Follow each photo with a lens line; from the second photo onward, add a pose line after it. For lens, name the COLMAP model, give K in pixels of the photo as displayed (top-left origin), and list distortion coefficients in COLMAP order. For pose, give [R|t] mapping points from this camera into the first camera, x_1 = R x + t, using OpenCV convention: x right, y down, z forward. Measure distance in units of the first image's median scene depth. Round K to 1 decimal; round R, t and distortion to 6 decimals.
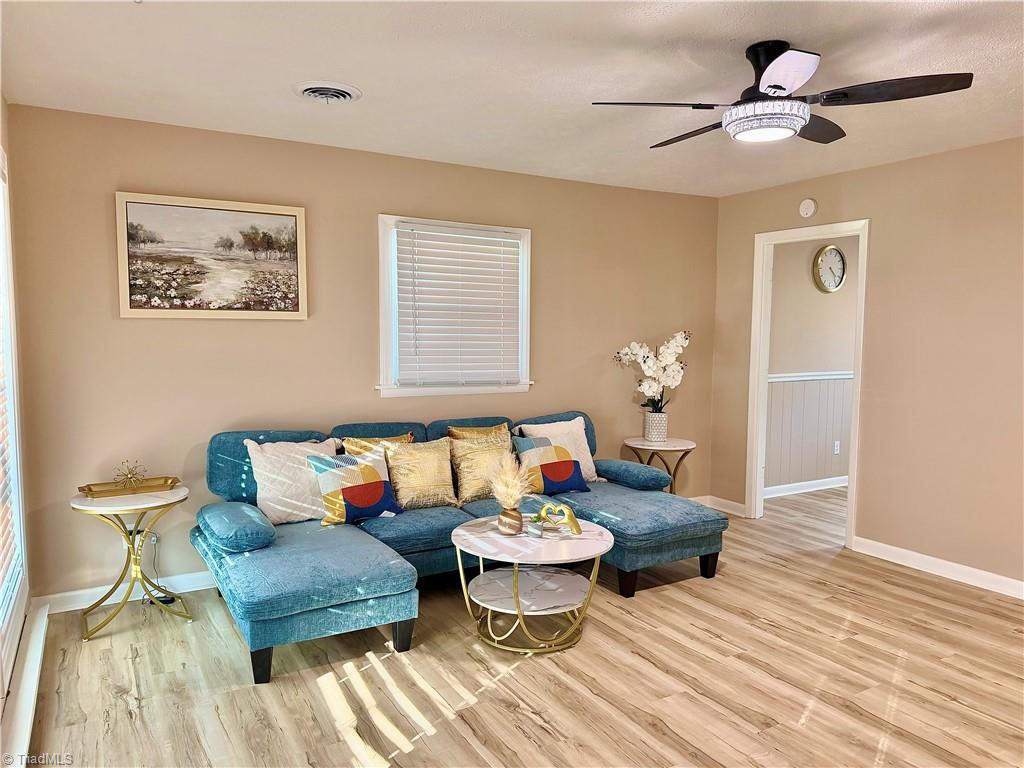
lens RADIAL K [[716.4, 0, 539.6], [0, 716.4, 393.8], [0, 0, 1]] dist [0.075636, -0.102157]
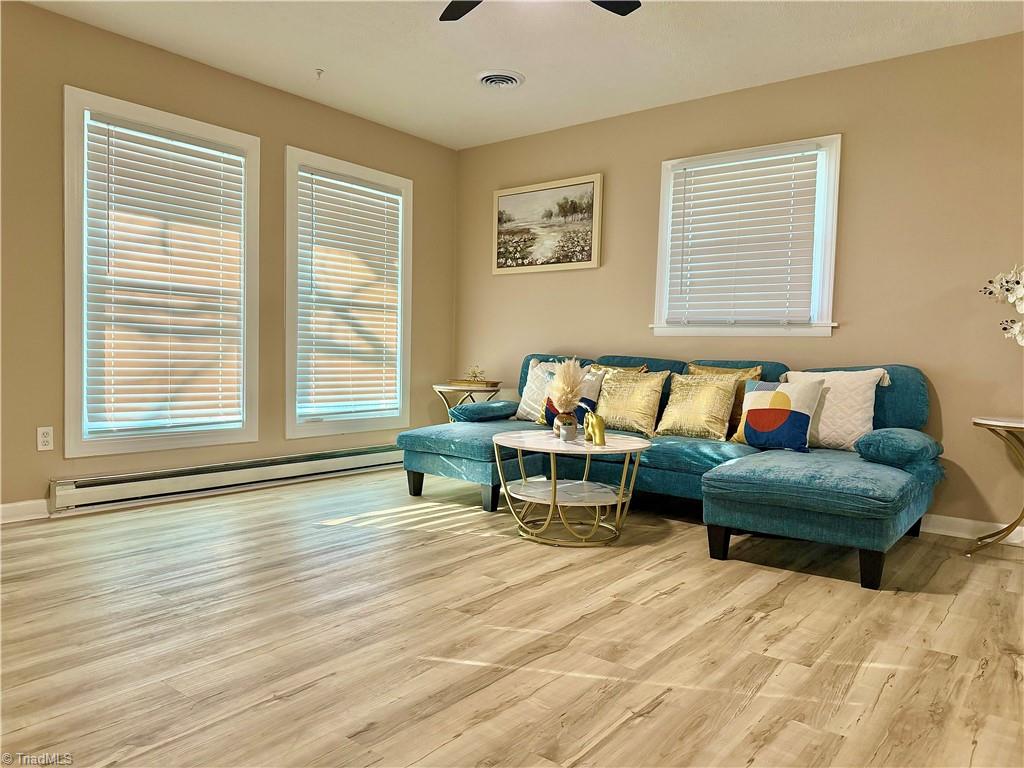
lens RADIAL K [[716.4, 0, 500.3], [0, 716.4, 404.9], [0, 0, 1]] dist [0.075636, -0.102157]
pose [[0.330291, 0.054797, -0.942287, 0.824487], [-0.113948, 0.993327, 0.017824, 0.131359], [0.936976, 0.101485, 0.334331, 0.513520]]
